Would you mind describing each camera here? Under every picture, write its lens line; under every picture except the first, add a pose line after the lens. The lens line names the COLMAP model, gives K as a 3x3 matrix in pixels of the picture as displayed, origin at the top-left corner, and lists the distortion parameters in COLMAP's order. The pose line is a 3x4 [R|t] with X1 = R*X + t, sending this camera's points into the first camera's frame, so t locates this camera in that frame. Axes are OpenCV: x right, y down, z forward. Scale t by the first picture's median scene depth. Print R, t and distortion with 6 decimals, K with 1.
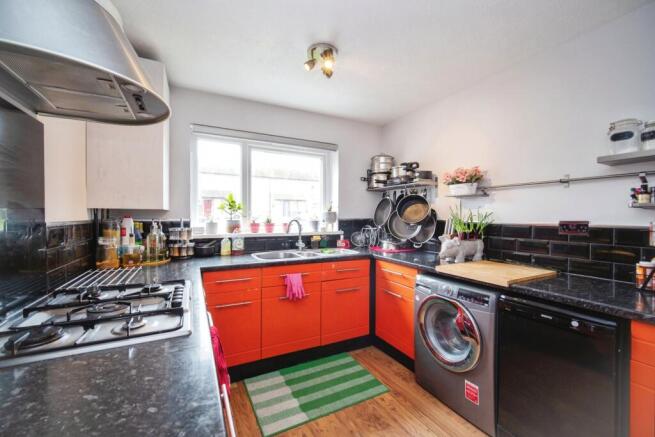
lens RADIAL K [[263.5, 0, 327.0], [0, 263.5, 218.6], [0, 0, 1]] dist [-0.003194, 0.000163]
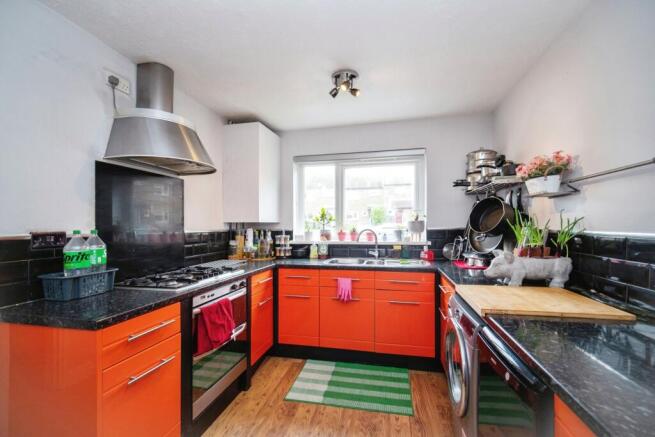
lens RADIAL K [[263.5, 0, 317.7], [0, 263.5, 225.4], [0, 0, 1]] dist [-0.003194, 0.000163]
pose [[0.777898, -0.011432, -0.628287, 0.451965], [0.003901, 0.999903, -0.013363, 0.002717], [0.628379, 0.007944, 0.777867, 0.061154]]
